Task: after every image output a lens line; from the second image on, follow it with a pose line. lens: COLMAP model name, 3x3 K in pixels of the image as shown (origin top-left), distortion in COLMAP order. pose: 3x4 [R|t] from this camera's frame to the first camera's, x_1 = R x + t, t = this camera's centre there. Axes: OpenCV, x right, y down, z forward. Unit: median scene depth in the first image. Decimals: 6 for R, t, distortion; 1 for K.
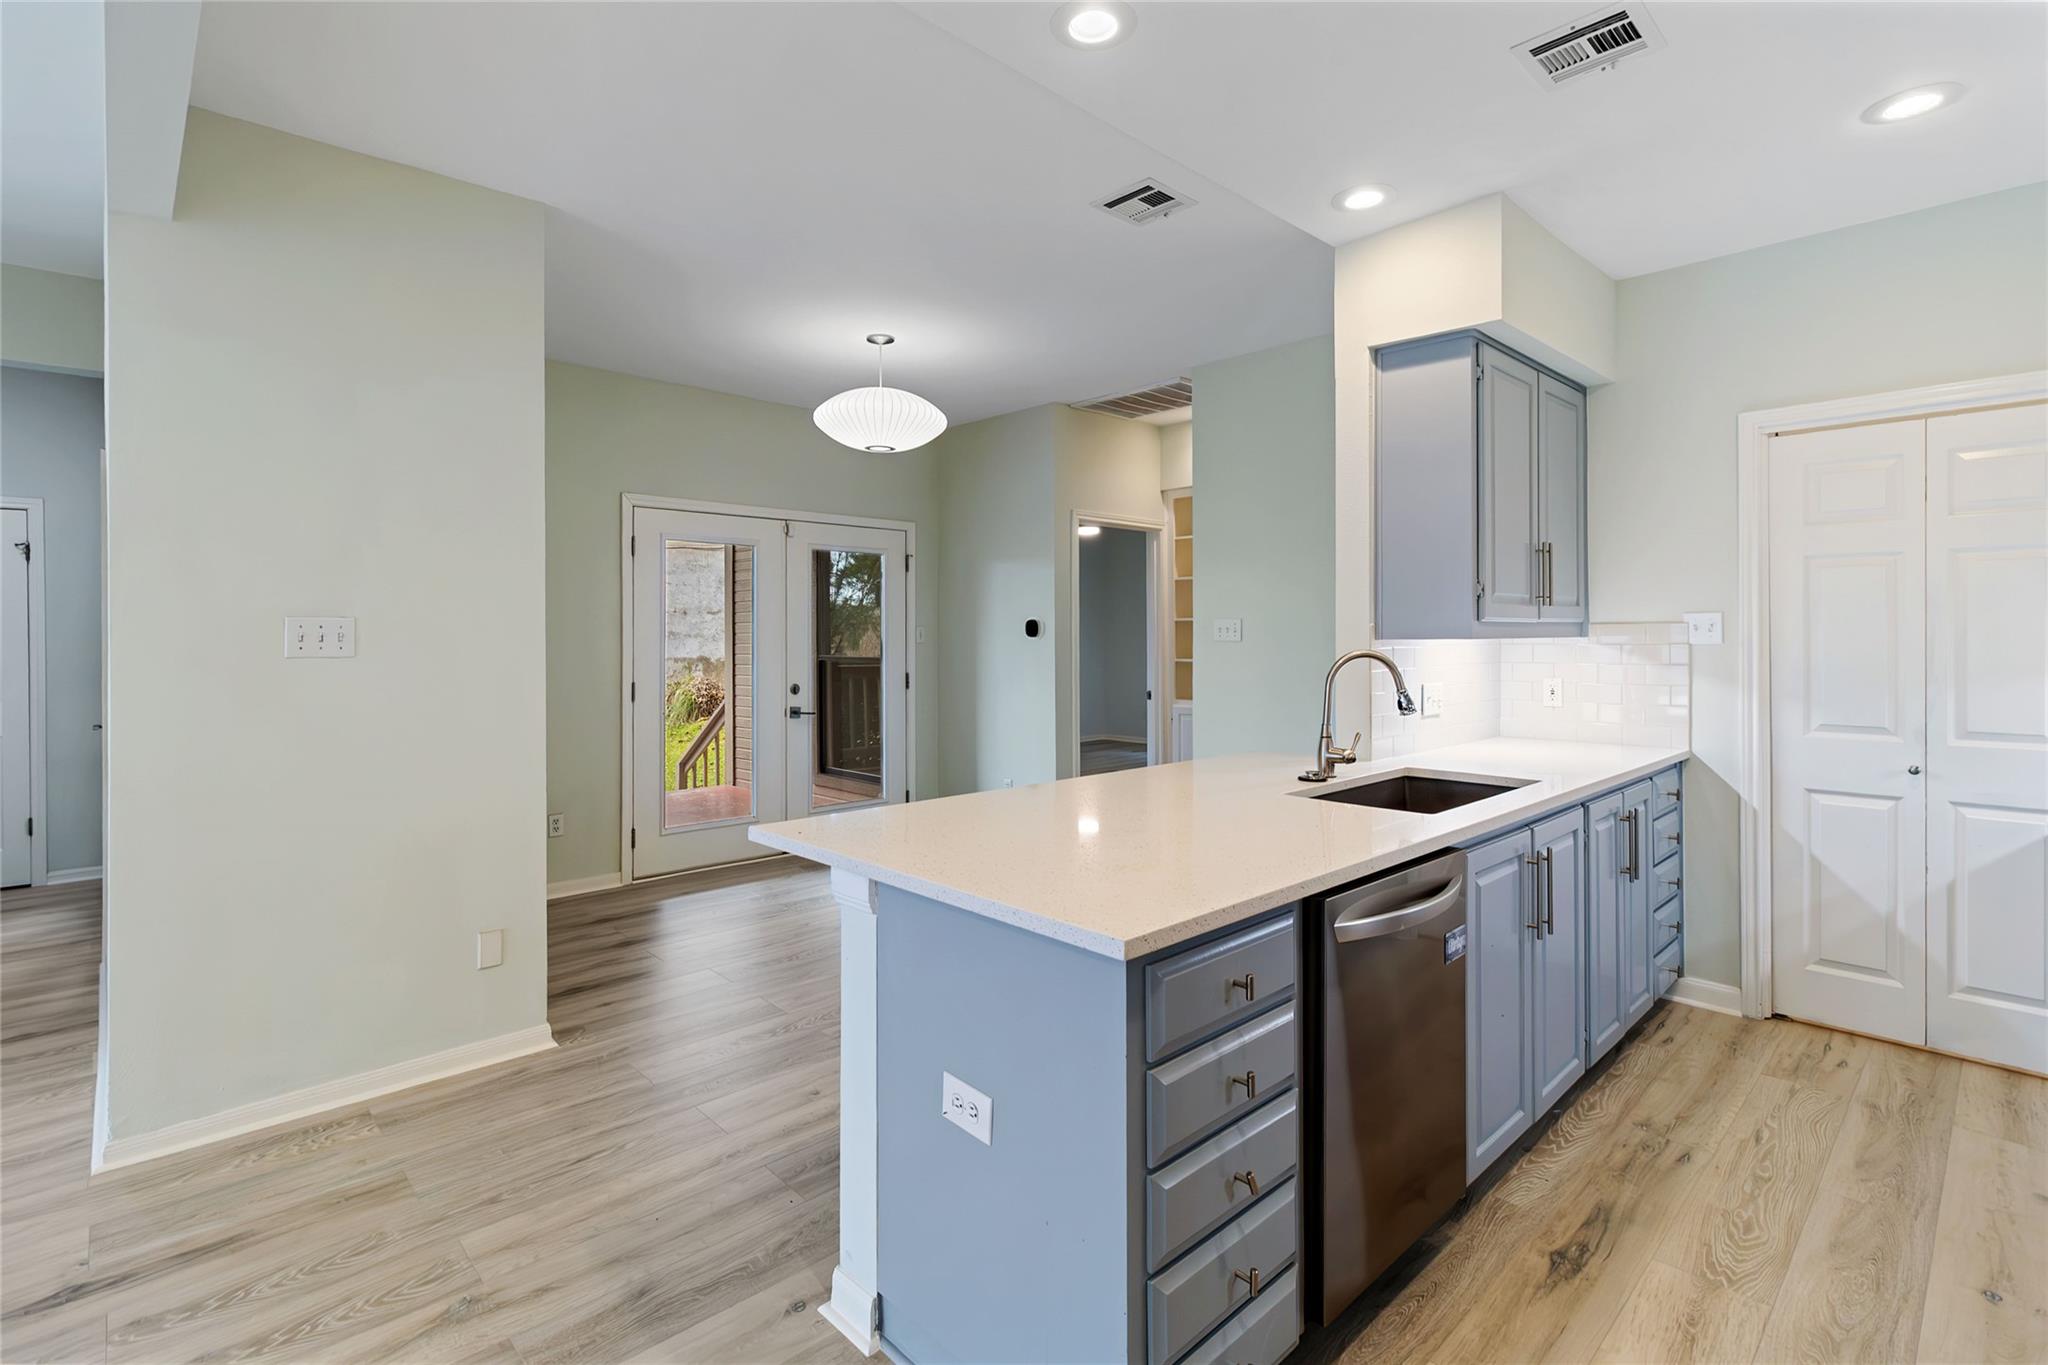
lens RADIAL K [[954.4, 0, 1005.4], [0, 954.4, 636.7], [0, 0, 1]] dist [0.001601, -0.001515]
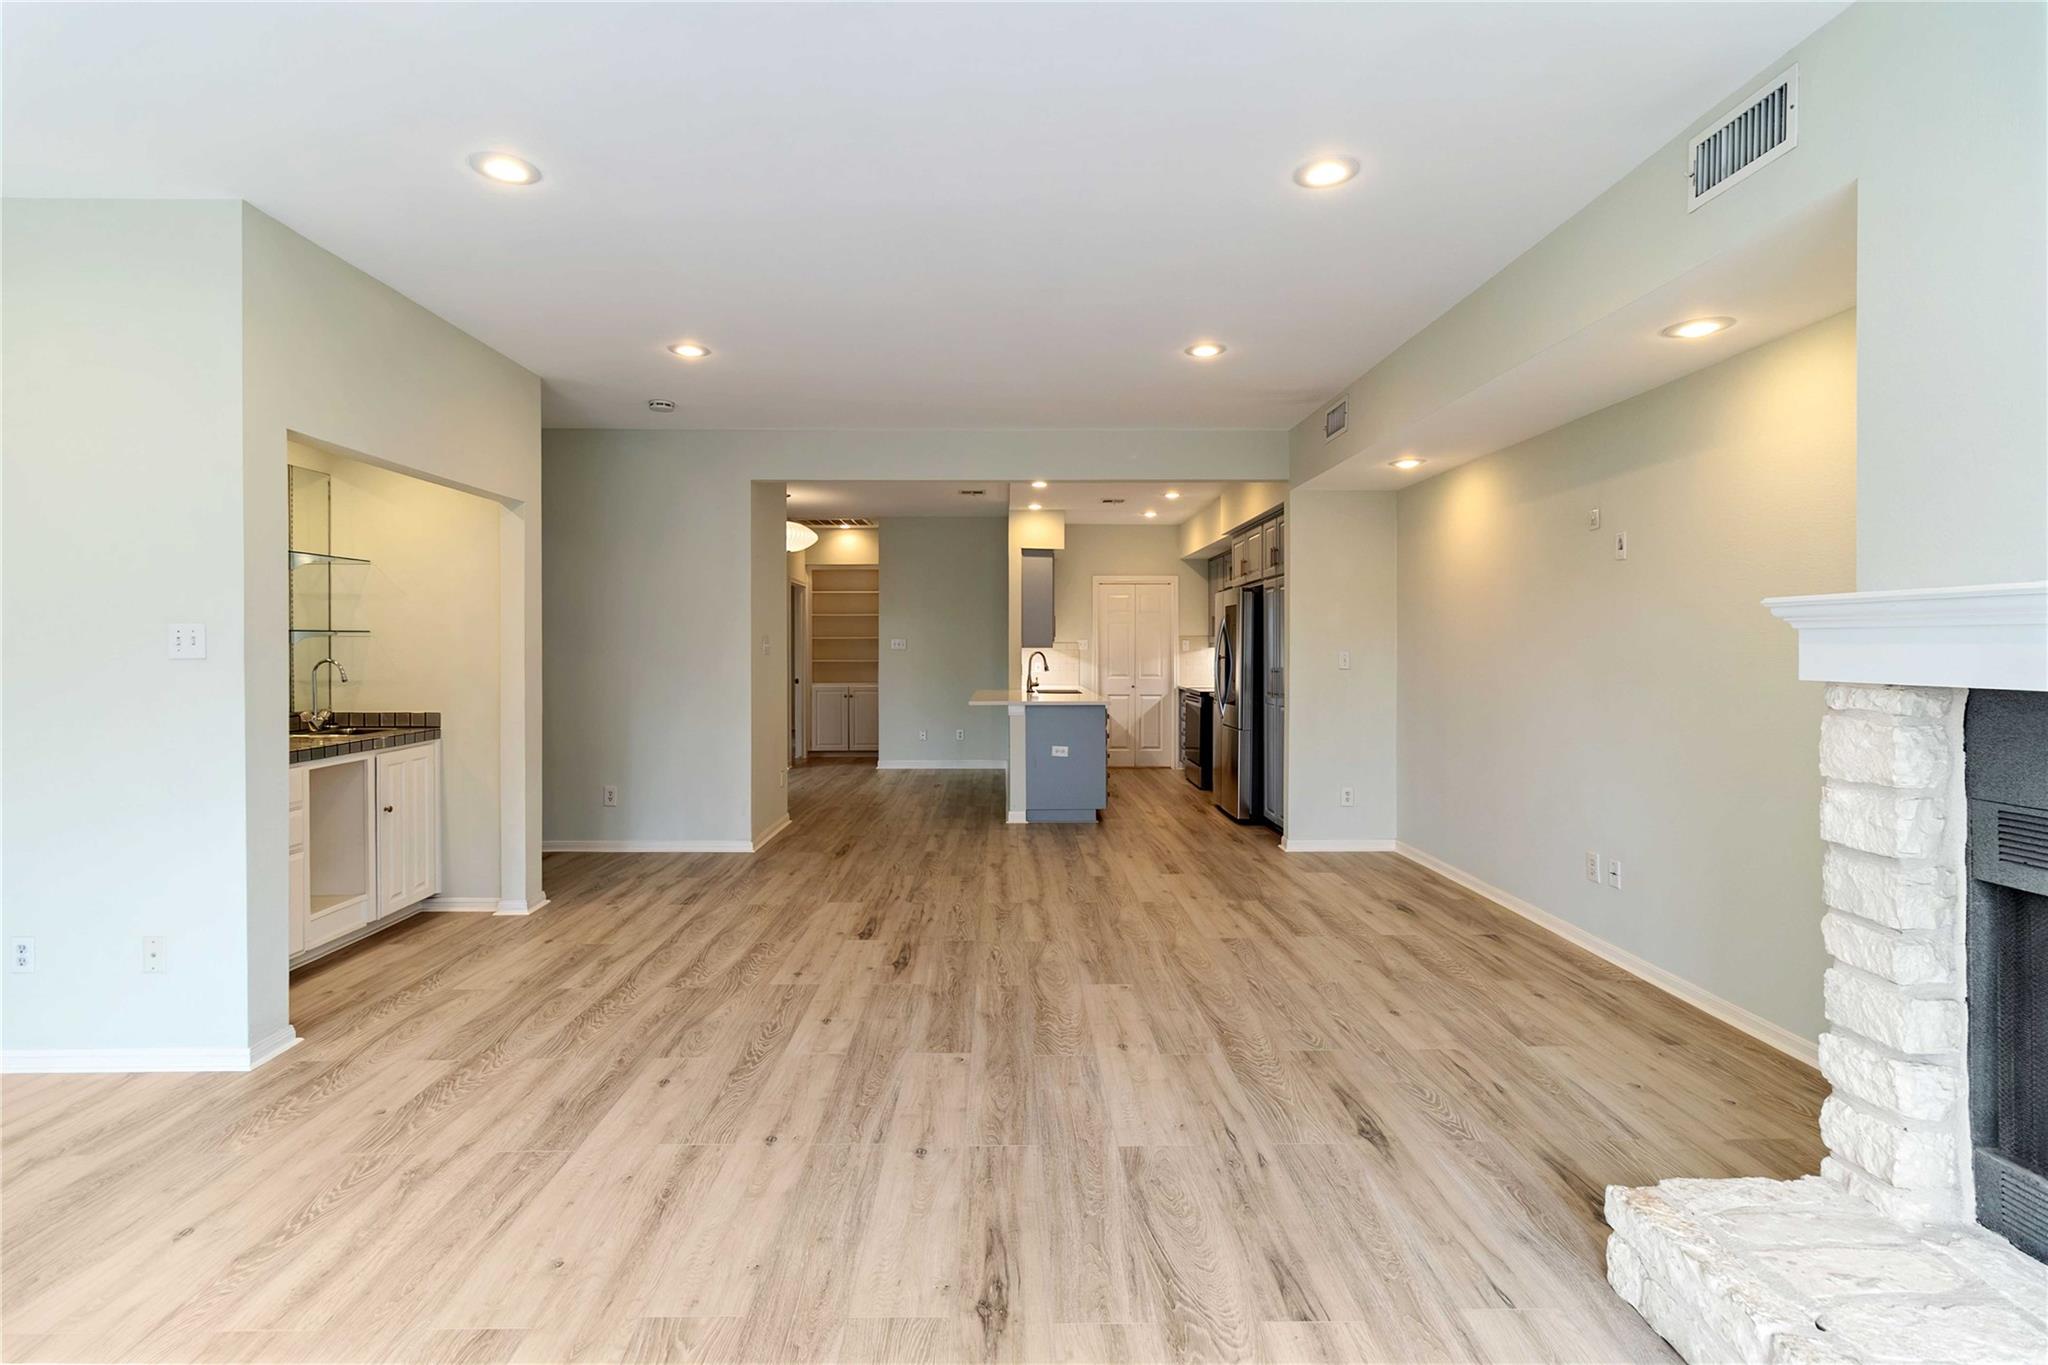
lens RADIAL K [[954.4, 0, 1011.0], [0, 954.4, 647.1], [0, 0, 1]] dist [0.001601, -0.001515]
pose [[0.672496, 0.005245, 0.740083, -1.916031], [-0.005713, 0.999982, -0.001896, 0.007600], [-0.740079, -0.002952, 0.672513, -1.003532]]
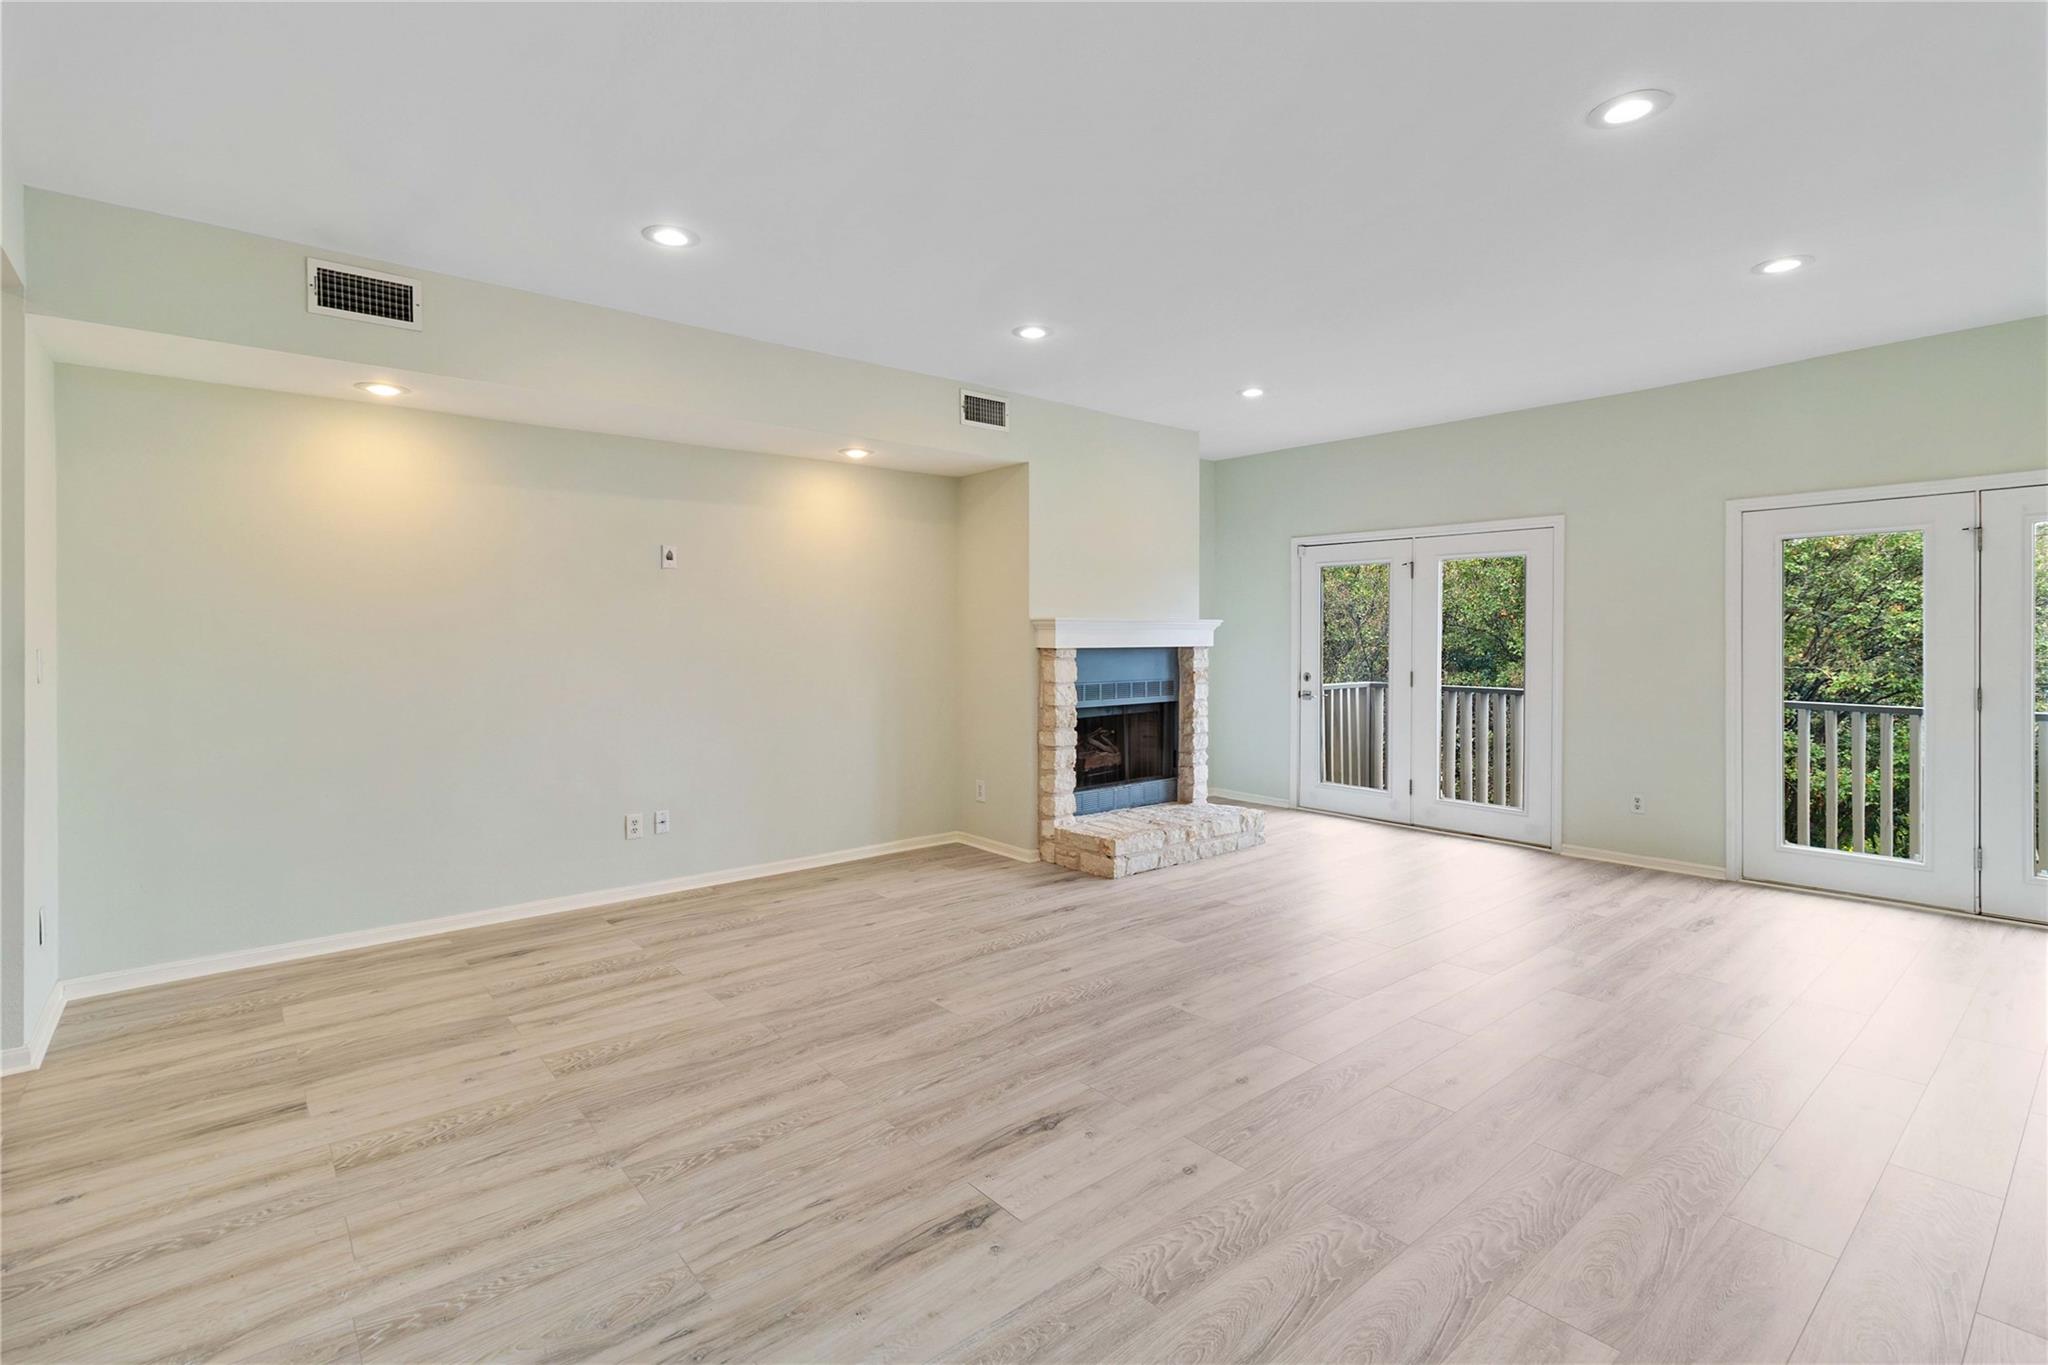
lens RADIAL K [[954.4, 0, 1019.5], [0, 954.4, 636.3], [0, 0, 1]] dist [0.001601, -0.001515]
pose [[-0.999115, 0.010230, 0.040797, -1.041049], [0.010111, 0.999944, -0.003124, 0.009933], [-0.040826, -0.002709, -0.999163, 0.884769]]
